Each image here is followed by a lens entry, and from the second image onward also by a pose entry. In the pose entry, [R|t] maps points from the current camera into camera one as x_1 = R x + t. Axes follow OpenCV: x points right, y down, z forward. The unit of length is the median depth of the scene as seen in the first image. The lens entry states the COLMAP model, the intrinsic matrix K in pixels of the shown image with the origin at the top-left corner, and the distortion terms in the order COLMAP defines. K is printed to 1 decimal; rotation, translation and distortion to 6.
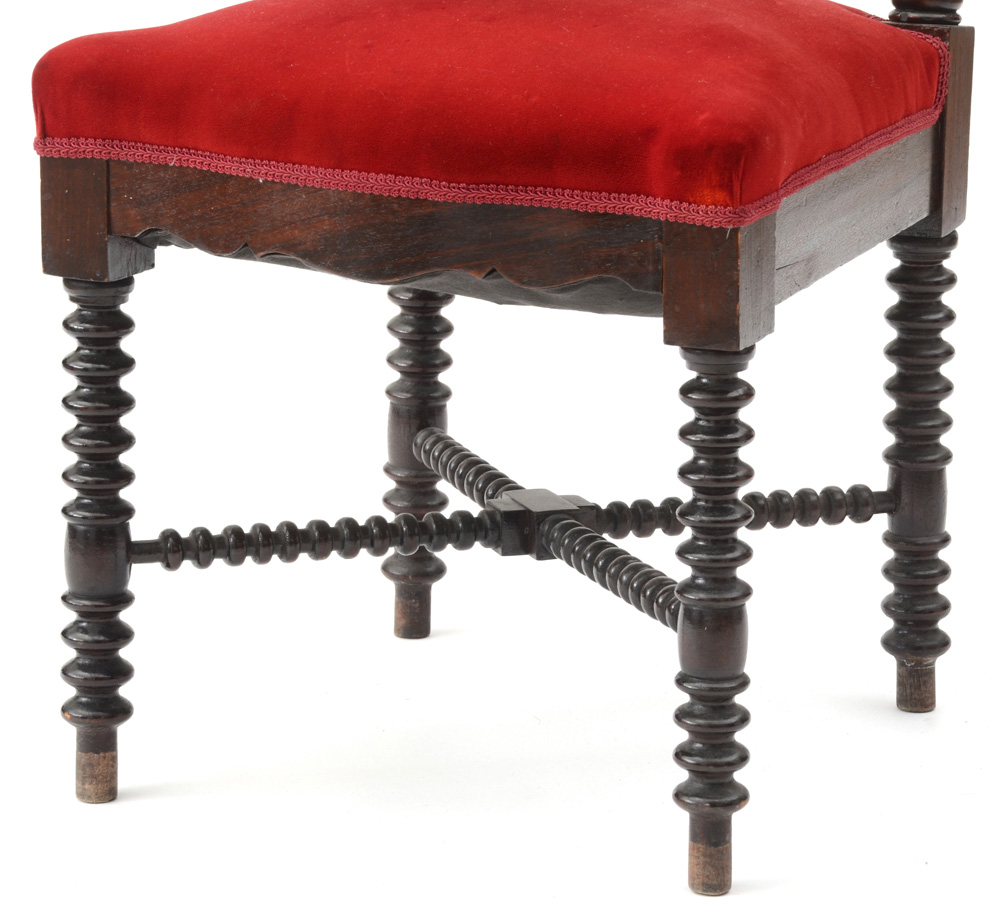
lens RADIAL K [[4520.2, 0, 508.8], [0, 4520.2, 496.4], [0, 0, 1]] dist [0.834935, 0.000000]
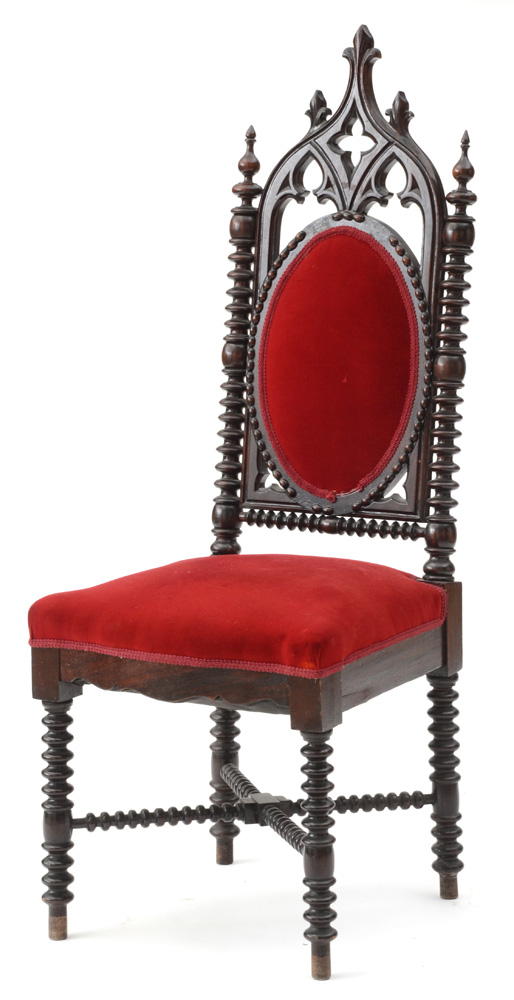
lens RADIAL K [[3058.1, 0, 298.2], [0, 3058.1, 506.3], [0, 0, 1]] dist [0.566575, 0.000000]
pose [[0.996095, -0.010717, -0.087633, 0.159250], [0.002623, 0.995759, -0.091962, -0.003139], [0.088247, 0.091373, 0.991899, -0.492466]]
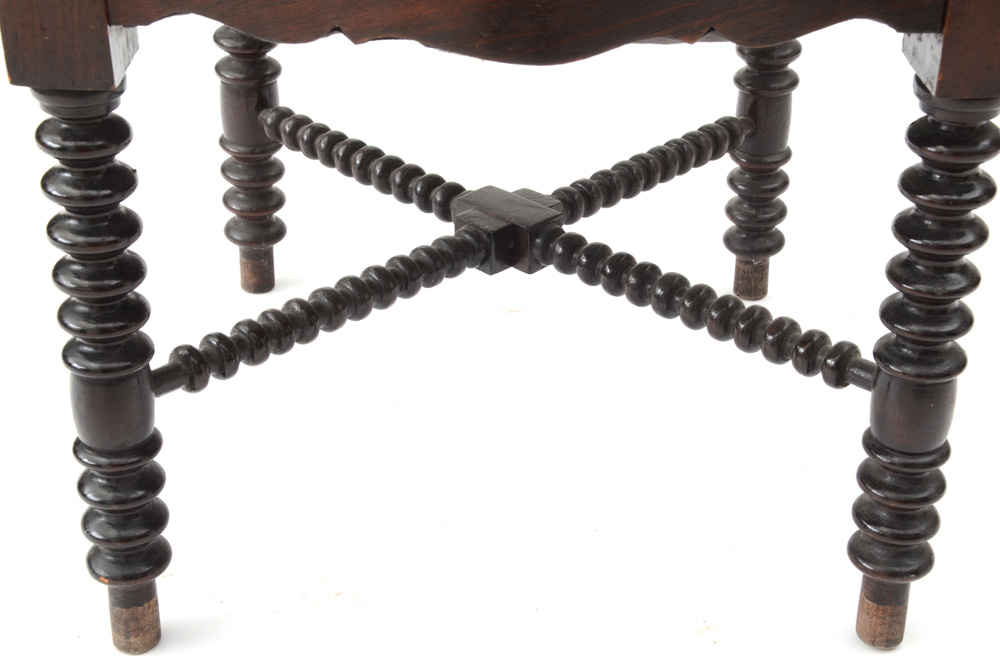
lens RADIAL K [[1689.8, 0, 502.8], [0, 1689.8, 337.6], [0, 0, 1]] dist [0.018492, 0.000000]
pose [[0.902130, -0.202759, 0.380854, -0.140625], [0.088226, 0.950739, 0.297174, -0.081676], [-0.422347, -0.234489, 0.875579, 0.704113]]
